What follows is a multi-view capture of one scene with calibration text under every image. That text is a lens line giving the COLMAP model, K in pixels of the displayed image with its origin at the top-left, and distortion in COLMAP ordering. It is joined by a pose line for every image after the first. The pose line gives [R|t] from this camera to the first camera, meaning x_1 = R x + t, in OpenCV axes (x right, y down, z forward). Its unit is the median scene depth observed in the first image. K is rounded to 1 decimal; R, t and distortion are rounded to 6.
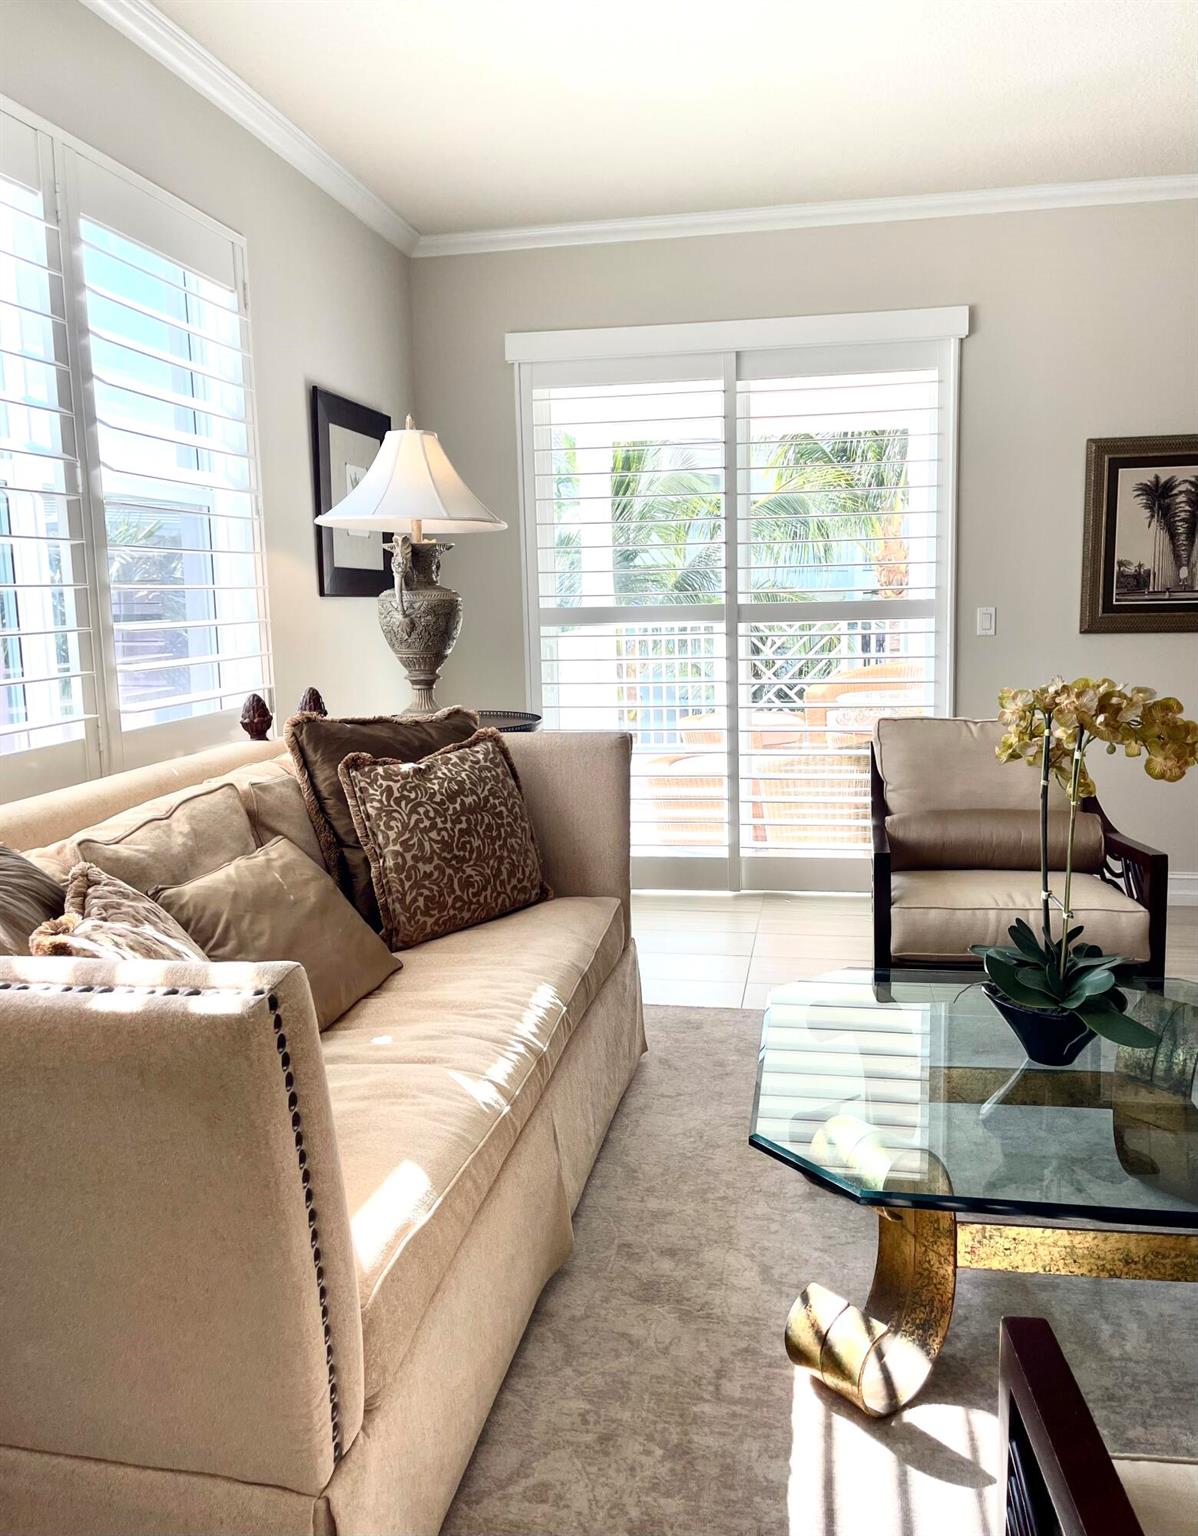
lens RADIAL K [[1186.9, 0, 600.6], [0, 1186.9, 763.0], [0, 0, 1]] dist [-0.029744, -0.001424]
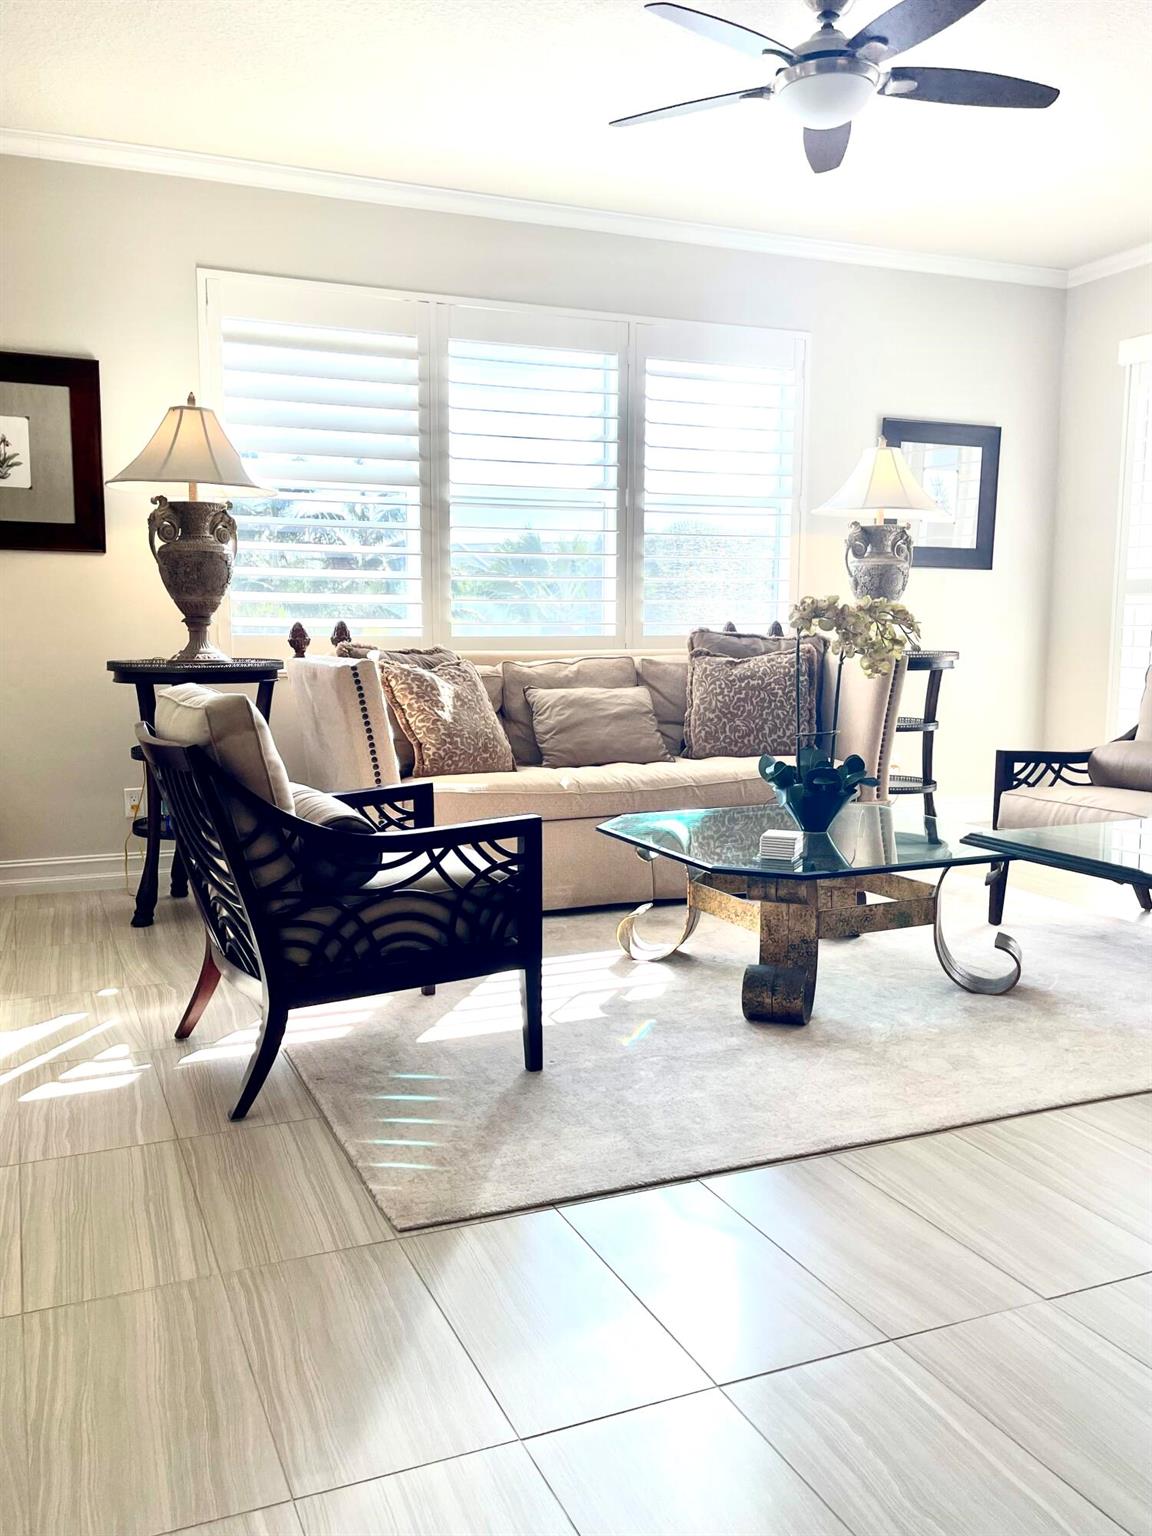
lens RADIAL K [[1237.6, 0, 576.7], [0, 1237.6, 770.8], [0, 0, 1]] dist [-0.009204, -0.005472]
pose [[0.533506, 0.123745, -0.836695, 1.230770], [-0.125710, 0.989853, 0.066239, 0.071462], [0.836402, 0.069842, 0.543648, -0.130977]]
